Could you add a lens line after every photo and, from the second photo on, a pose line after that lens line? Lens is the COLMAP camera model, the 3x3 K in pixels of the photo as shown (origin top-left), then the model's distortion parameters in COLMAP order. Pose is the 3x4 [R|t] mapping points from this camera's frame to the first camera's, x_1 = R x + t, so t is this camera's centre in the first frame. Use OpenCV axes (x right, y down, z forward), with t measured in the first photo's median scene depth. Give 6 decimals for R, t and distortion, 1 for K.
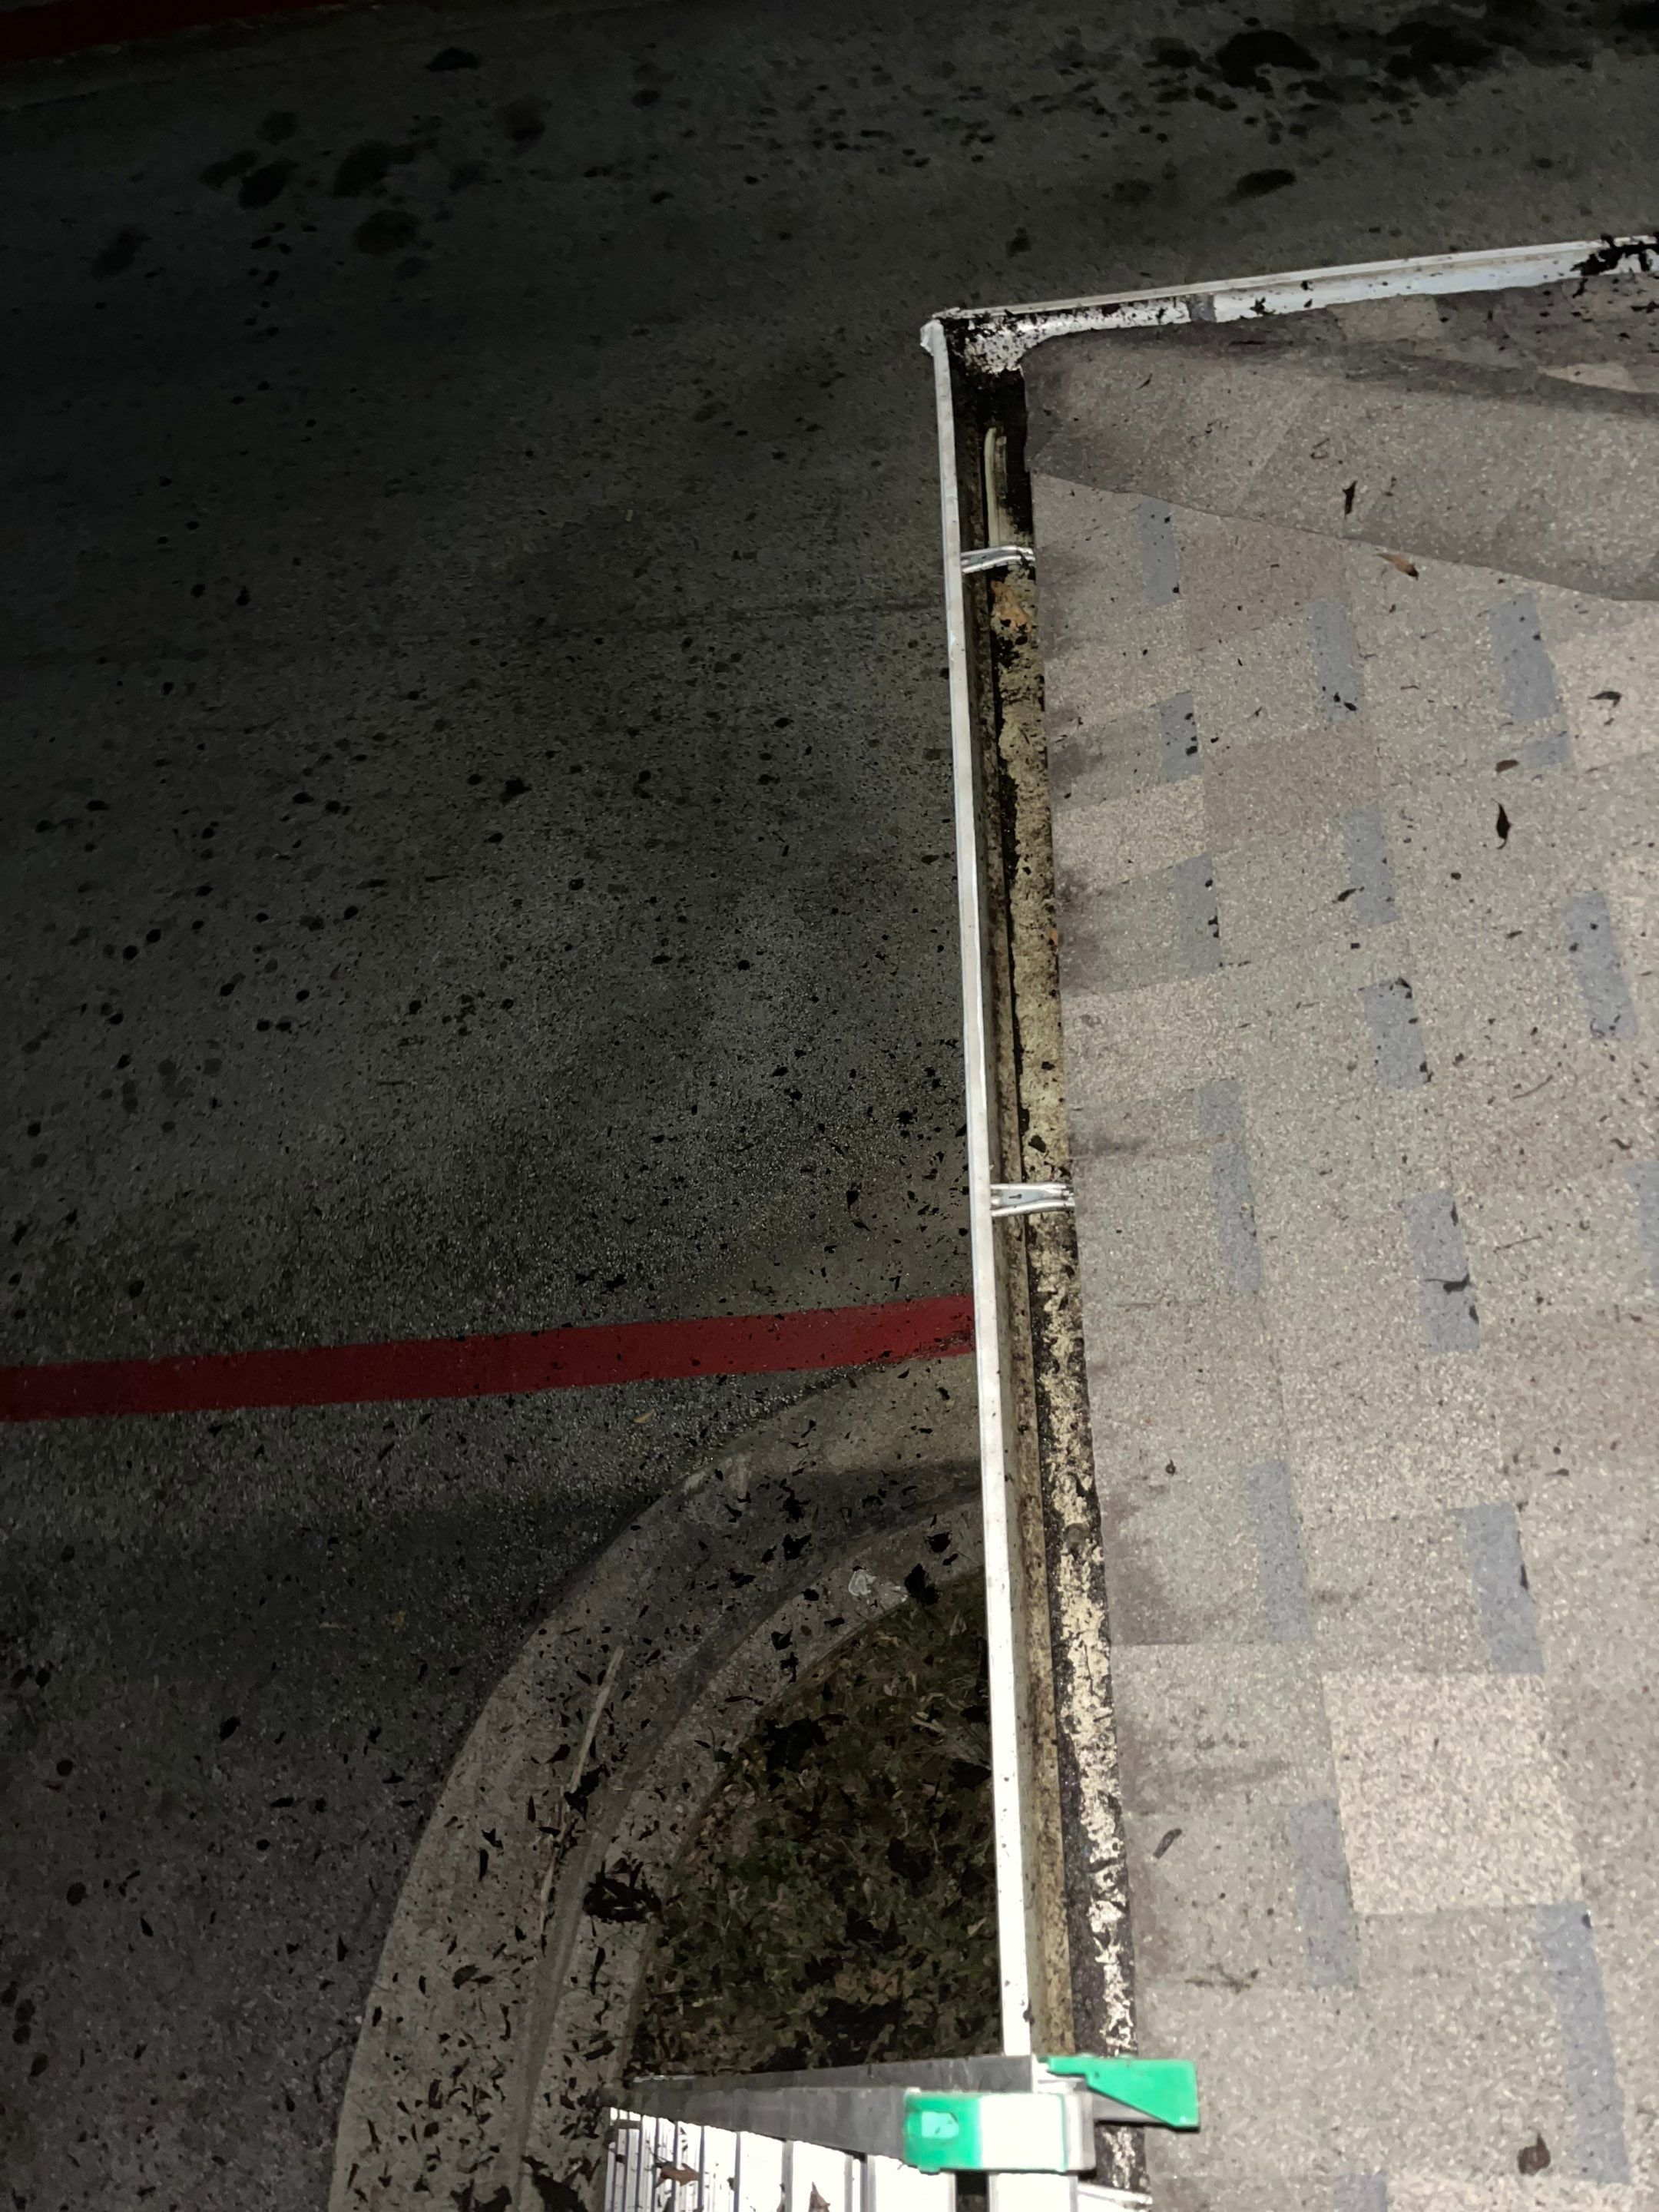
lens RADIAL K [[1733.7, 0, 829.5], [0, 1733.7, 1106.0], [0, 0, 1]] dist [-0.001984, -0.005141]
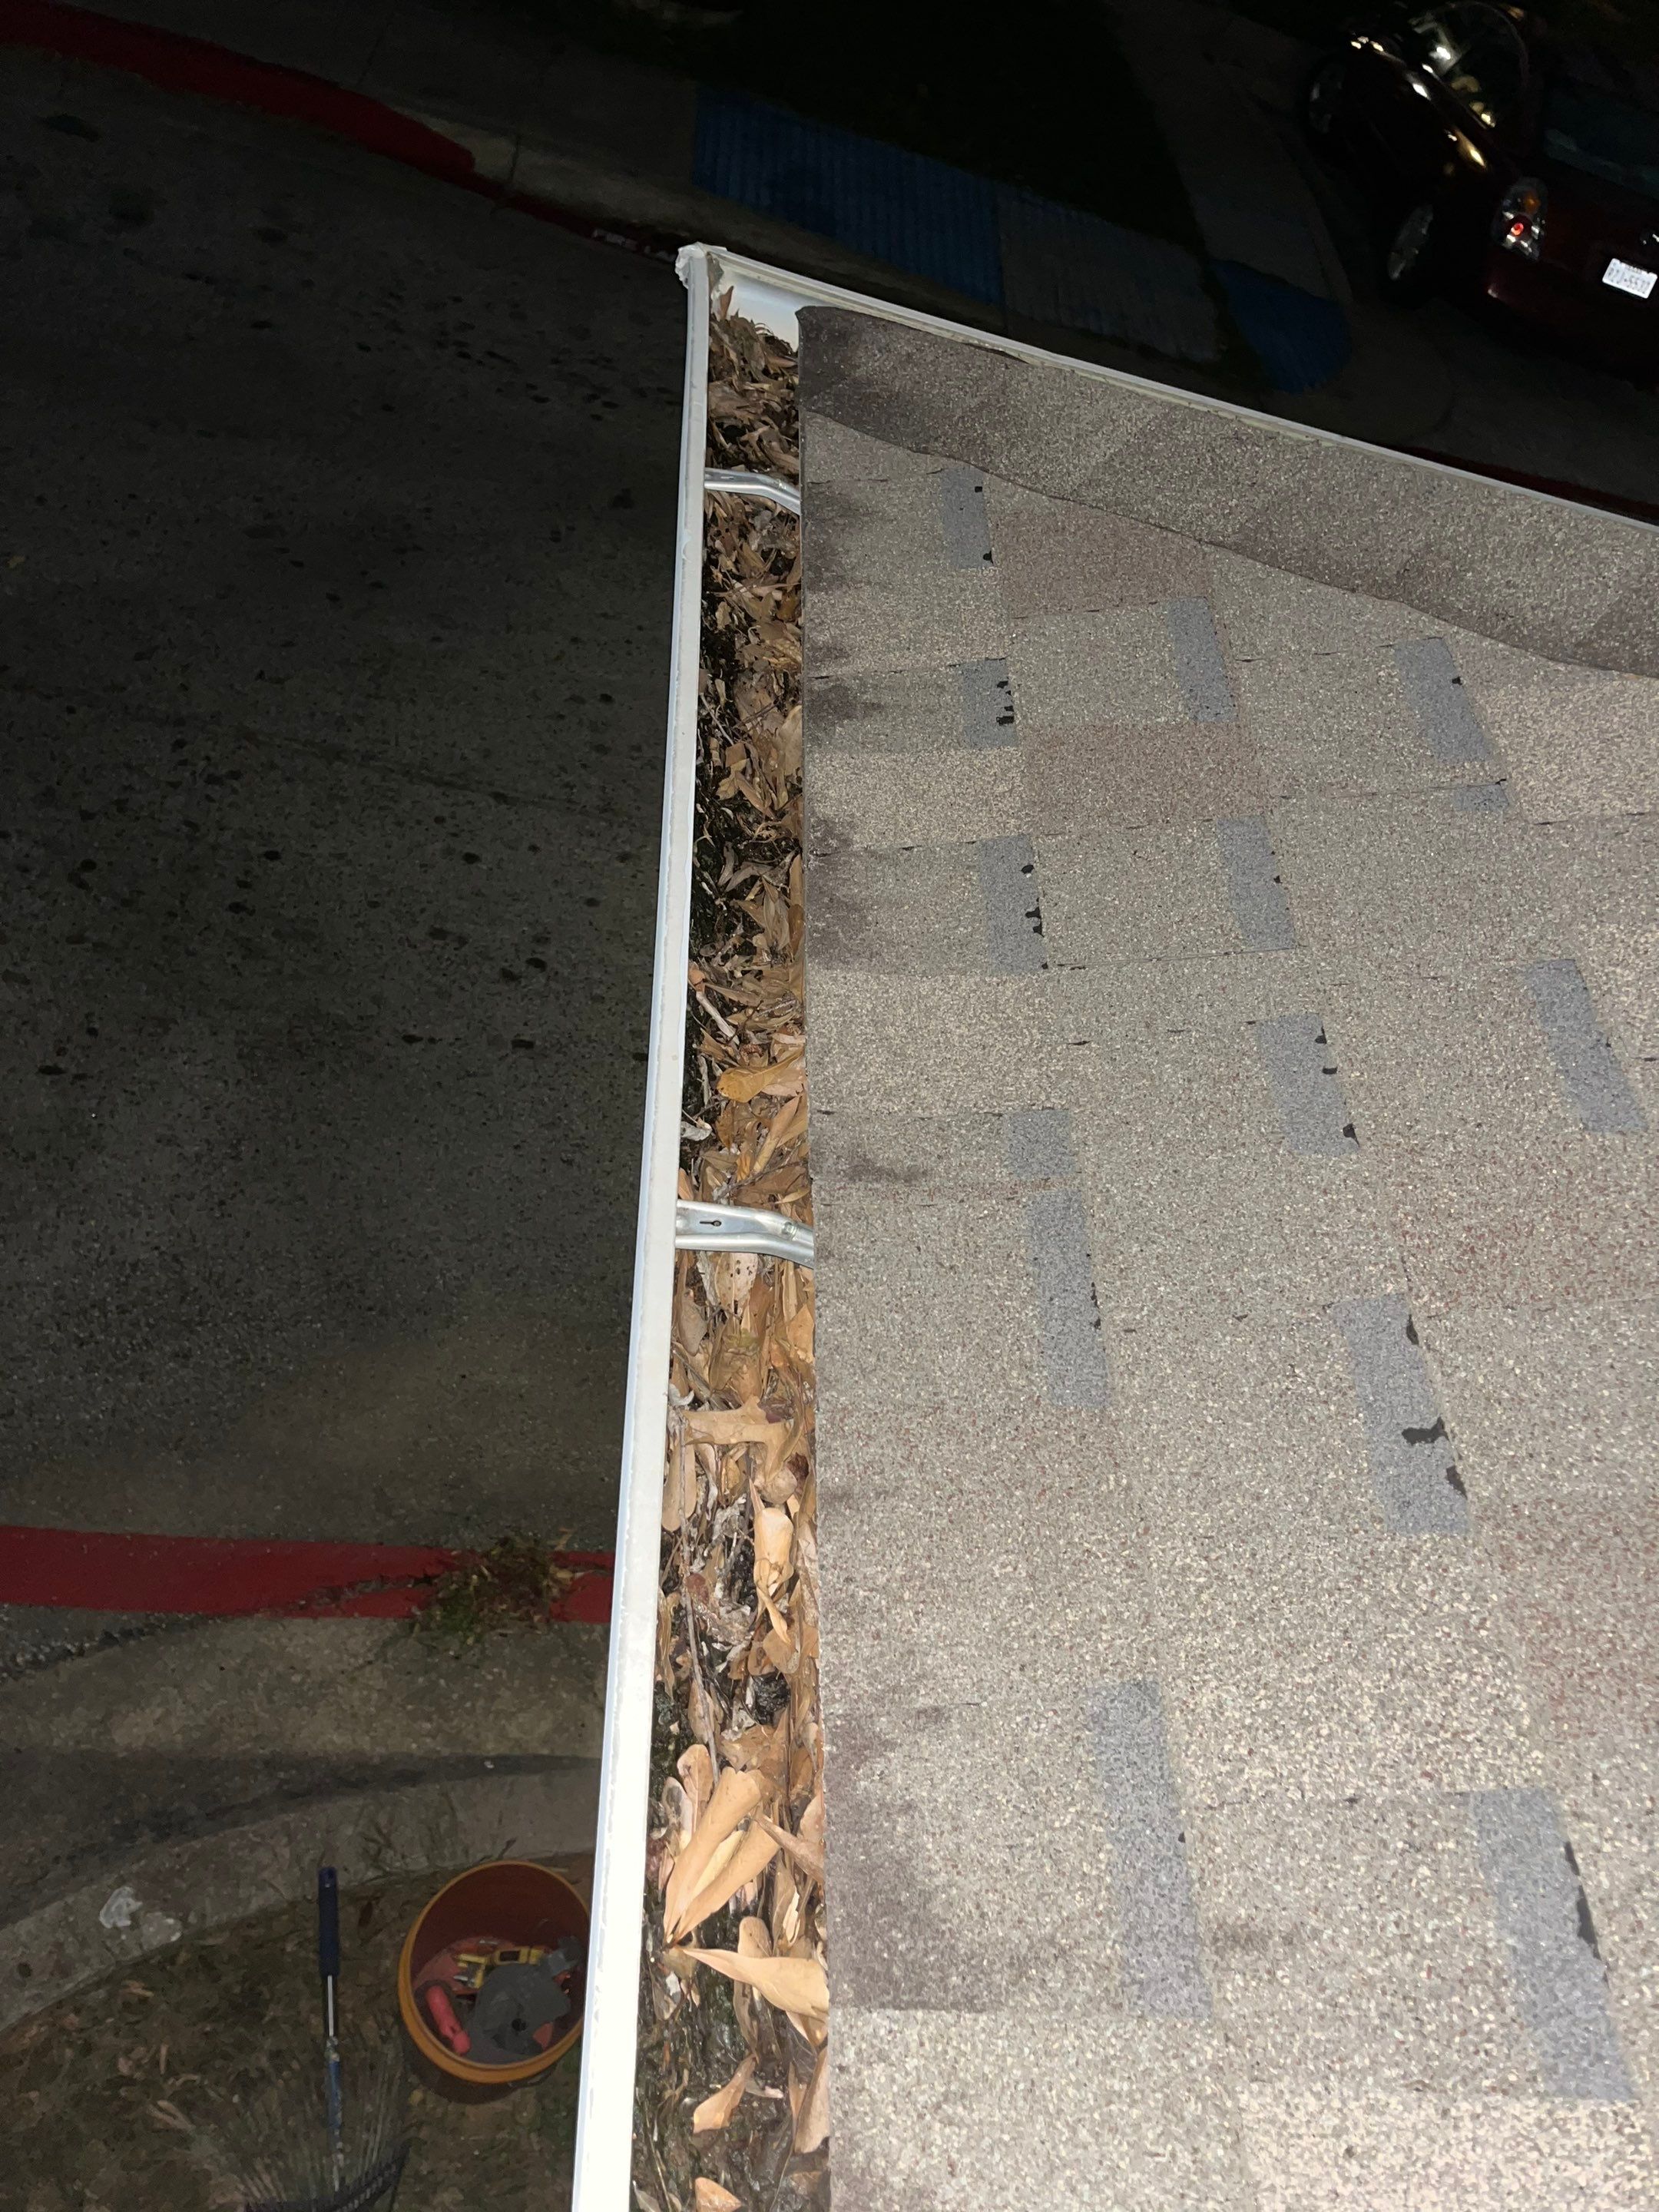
lens RADIAL K [[1724.8, 0, 870.1], [0, 1724.8, 1081.3], [0, 0, 1]] dist [0.053646, -0.096553]
pose [[0.911539, 0.241894, 0.332543, -0.059173], [-0.171085, 0.958459, -0.228226, 0.134765], [-0.373935, 0.151144, 0.915056, 0.395440]]
